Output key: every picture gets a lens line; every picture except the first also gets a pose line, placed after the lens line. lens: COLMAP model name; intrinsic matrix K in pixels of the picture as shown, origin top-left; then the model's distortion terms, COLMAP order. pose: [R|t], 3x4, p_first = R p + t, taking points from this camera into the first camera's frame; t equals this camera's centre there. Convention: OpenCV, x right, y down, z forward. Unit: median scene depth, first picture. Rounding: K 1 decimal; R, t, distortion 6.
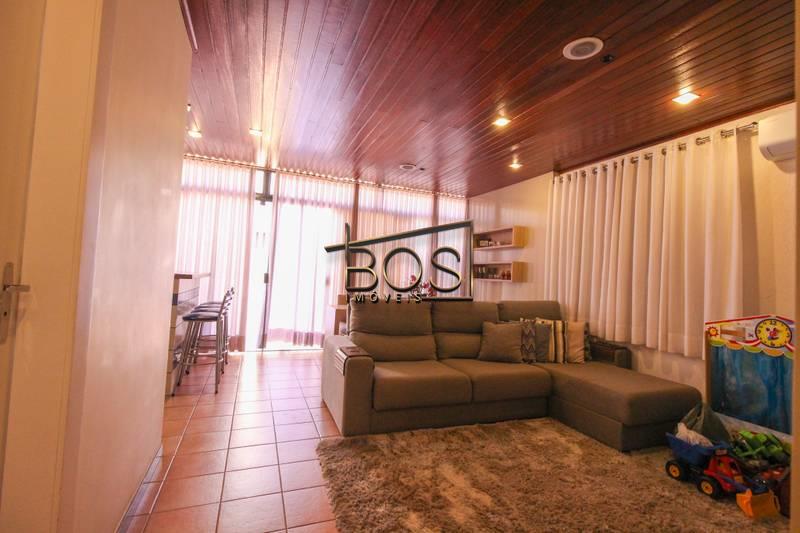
lens RADIAL K [[368.1, 0, 407.1], [0, 368.1, 261.8], [0, 0, 1]] dist [0.016627, -0.011395]
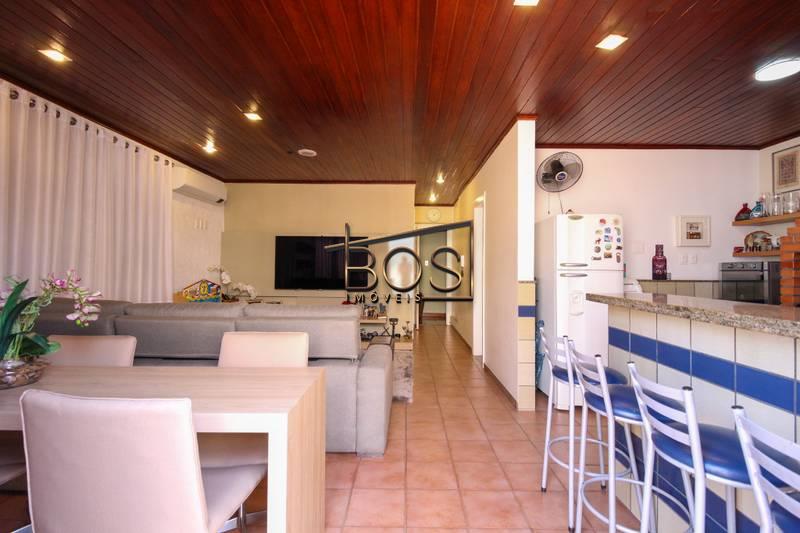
lens RADIAL K [[368.1, 0, 407.1], [0, 368.1, 261.8], [0, 0, 1]] dist [0.016627, -0.011395]
pose [[-0.922236, -0.057022, 0.382399, -0.530879], [-0.074838, 0.996686, -0.031866, 0.023660], [-0.379315, -0.058006, -0.923448, 1.693250]]
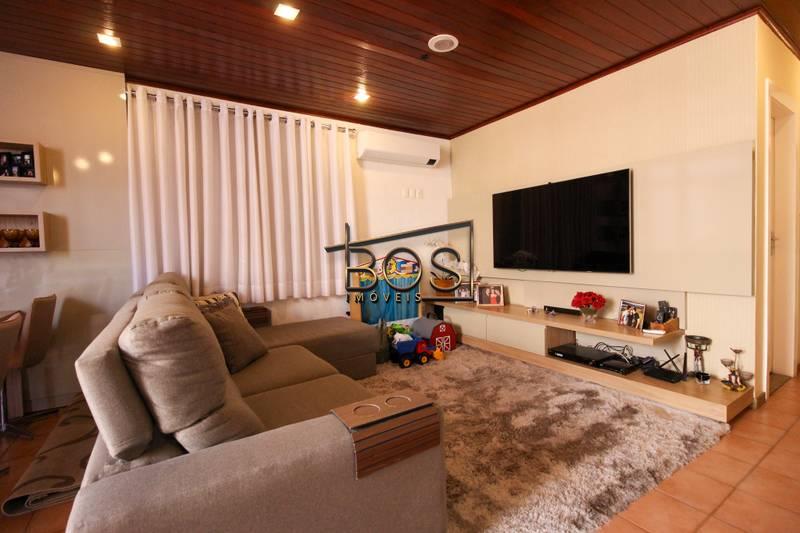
lens RADIAL K [[368.1, 0, 407.1], [0, 368.1, 261.8], [0, 0, 1]] dist [0.016627, -0.011395]
pose [[-0.181144, -0.086992, 0.979602, -0.485475], [-0.020729, 0.996197, 0.084632, 0.020811], [-0.983238, -0.004976, -0.182259, 0.864525]]
